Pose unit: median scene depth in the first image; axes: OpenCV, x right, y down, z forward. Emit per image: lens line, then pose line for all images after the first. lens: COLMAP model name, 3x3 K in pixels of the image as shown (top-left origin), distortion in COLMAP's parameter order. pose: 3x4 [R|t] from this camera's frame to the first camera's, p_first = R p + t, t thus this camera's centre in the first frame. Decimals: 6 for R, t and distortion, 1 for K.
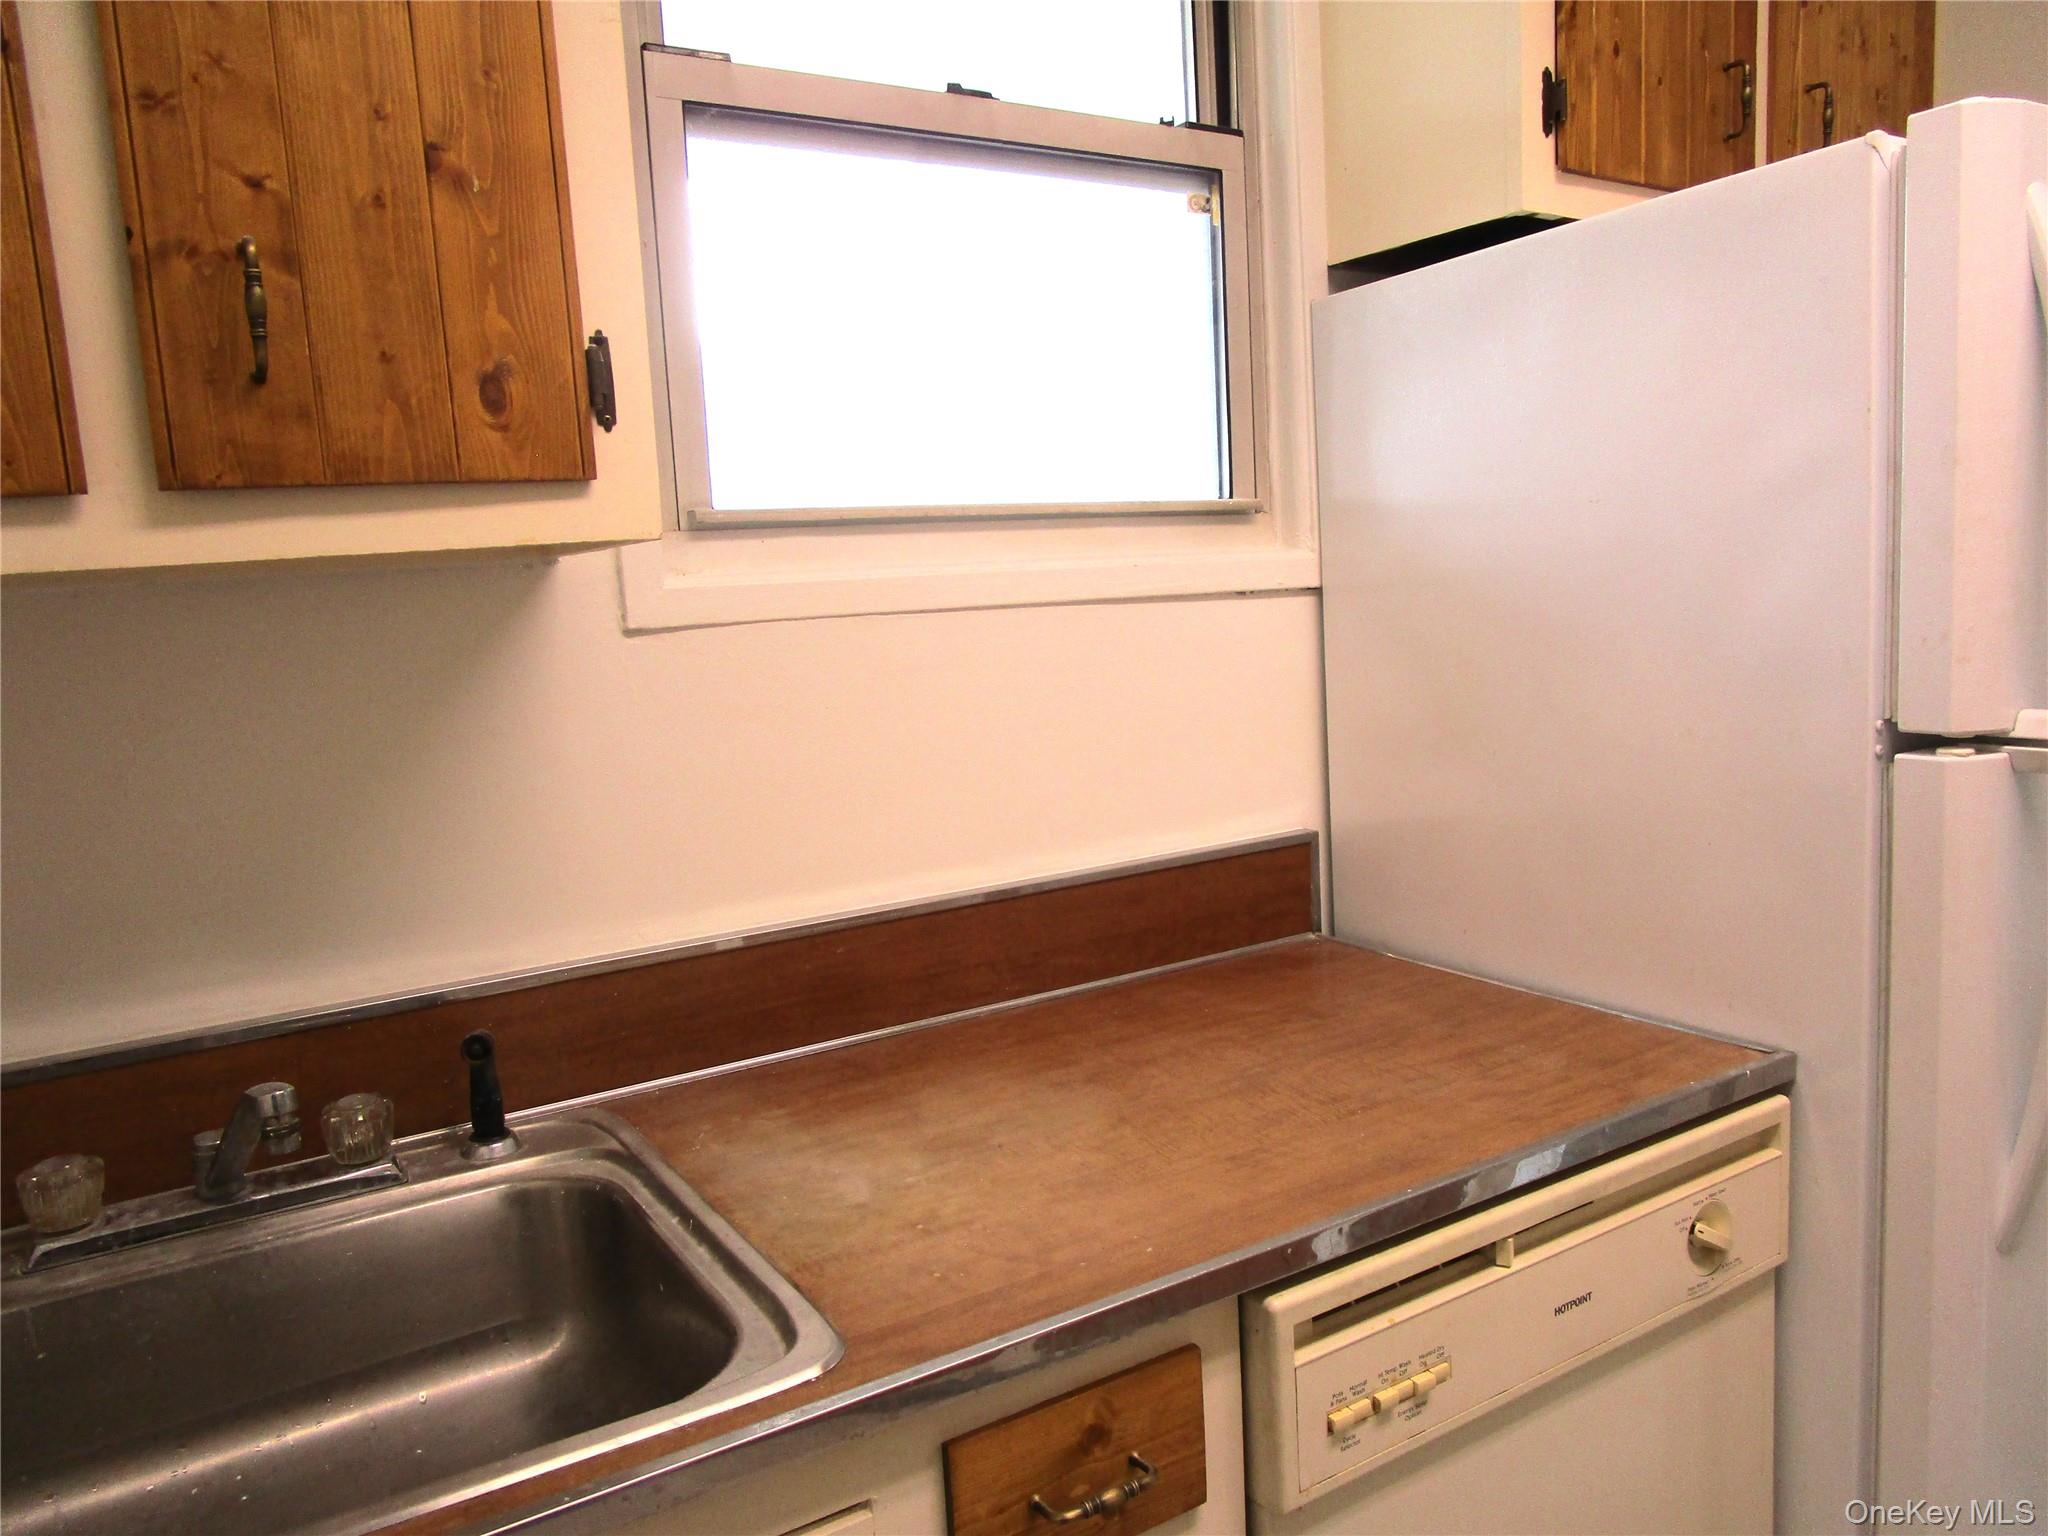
lens RADIAL K [[1425.4, 0, 1016.1], [0, 1425.4, 775.2], [0, 0, 1]] dist [-0.018342, 0.003891]
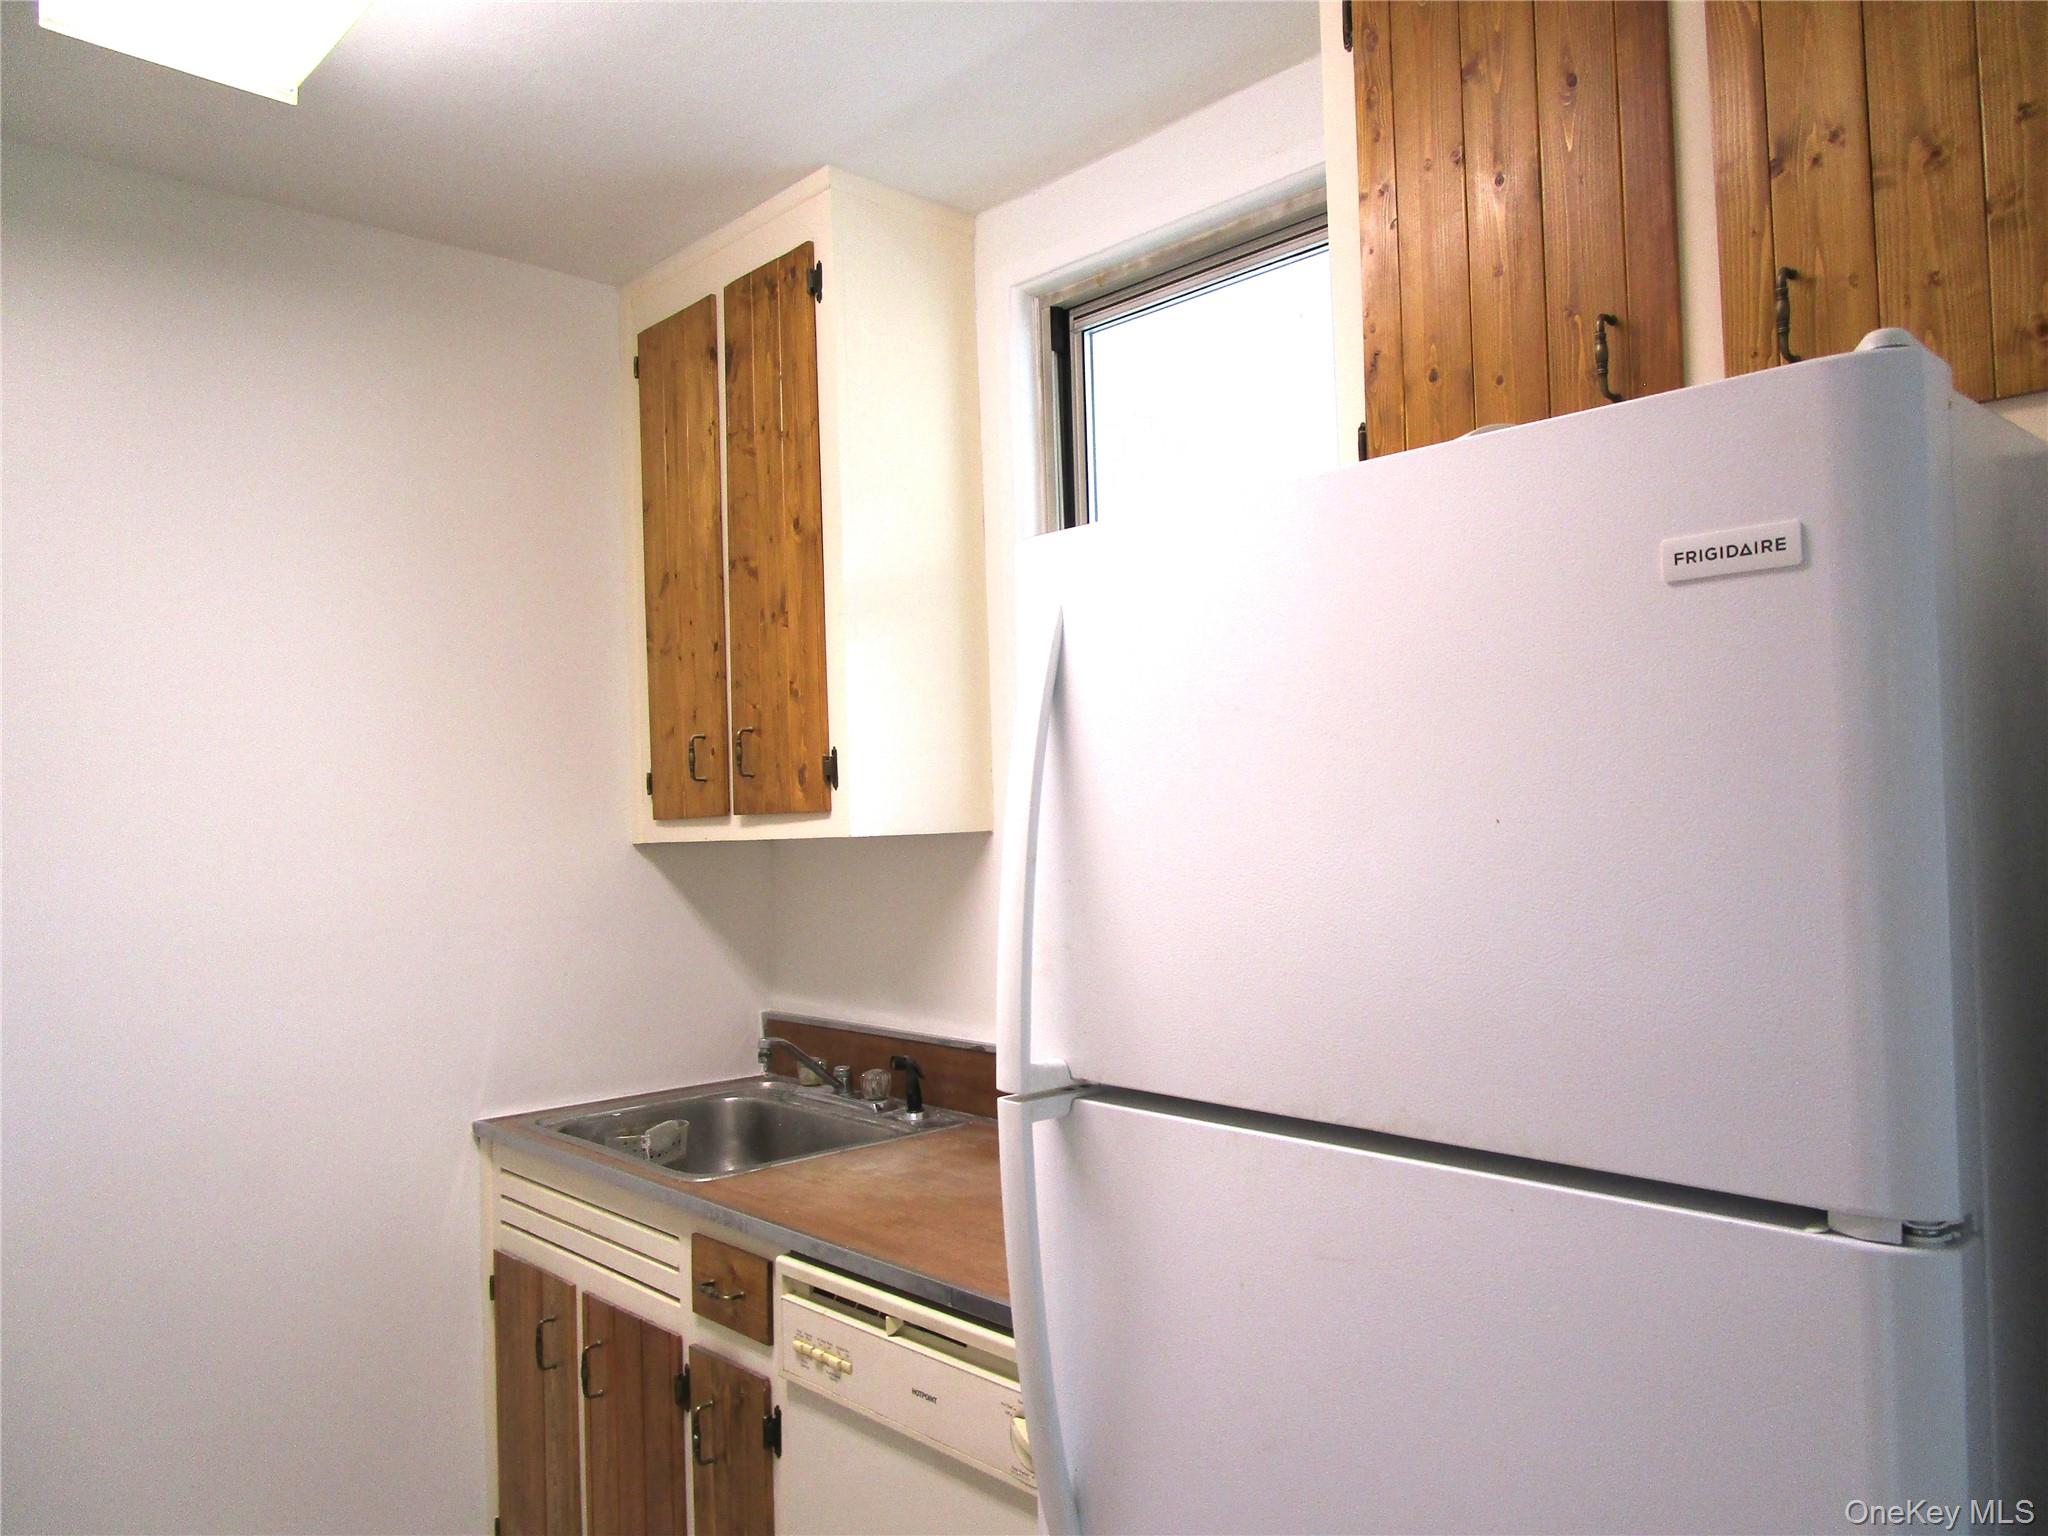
lens RADIAL K [[1425.4, 0, 1016.1], [0, 1425.4, 775.2], [0, 0, 1]] dist [-0.018342, 0.003891]
pose [[0.218227, 0.029251, -0.975460, 2.068746], [-0.108676, 0.994062, 0.005496, -0.318189], [0.969828, 0.104809, 0.220110, 0.799272]]
